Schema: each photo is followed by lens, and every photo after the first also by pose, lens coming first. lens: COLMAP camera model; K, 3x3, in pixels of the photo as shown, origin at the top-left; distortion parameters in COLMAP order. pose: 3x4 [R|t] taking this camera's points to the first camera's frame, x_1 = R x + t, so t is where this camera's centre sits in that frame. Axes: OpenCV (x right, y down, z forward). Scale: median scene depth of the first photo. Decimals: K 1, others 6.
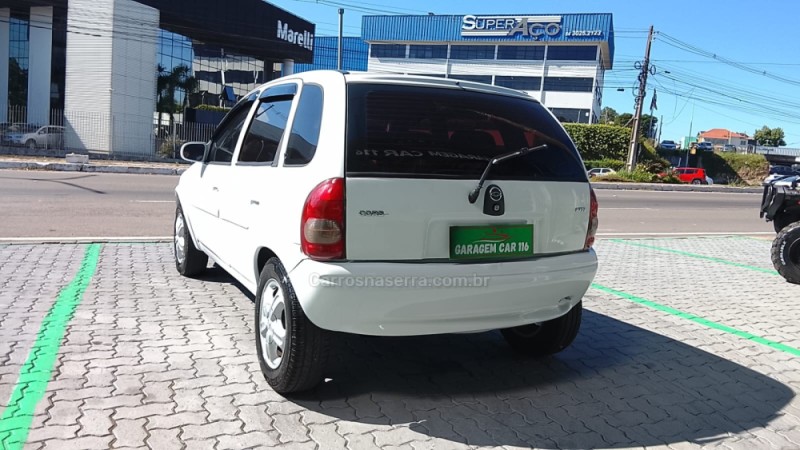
lens RADIAL K [[638.6, 0, 403.2], [0, 638.6, 225.8], [0, 0, 1]] dist [0.079512, -0.140794]
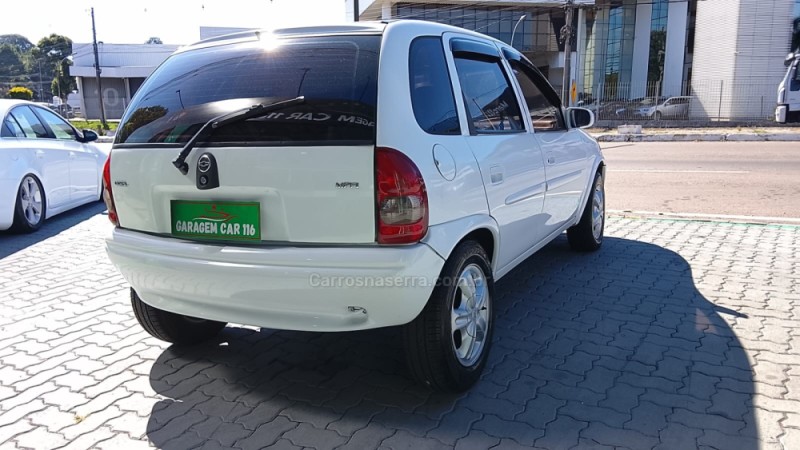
lens RADIAL K [[638.6, 0, 403.2], [0, 638.6, 225.8], [0, 0, 1]] dist [0.079512, -0.140794]
pose [[0.539318, 0.072052, -0.839014, 0.705286], [-0.031449, 0.997361, 0.065434, -0.022298], [0.841515, -0.008903, 0.540161, 0.539622]]
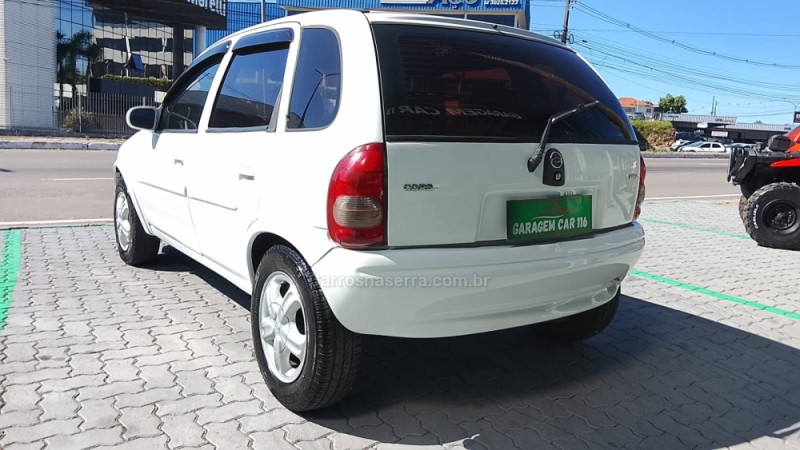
lens RADIAL K [[638.6, 0, 403.2], [0, 638.6, 225.8], [0, 0, 1]] dist [0.079512, -0.140794]
pose [[0.992043, -0.031878, 0.121794, -0.109965], [0.026474, 0.998603, 0.045735, -0.005617], [-0.123081, -0.042147, 0.991501, 0.140201]]
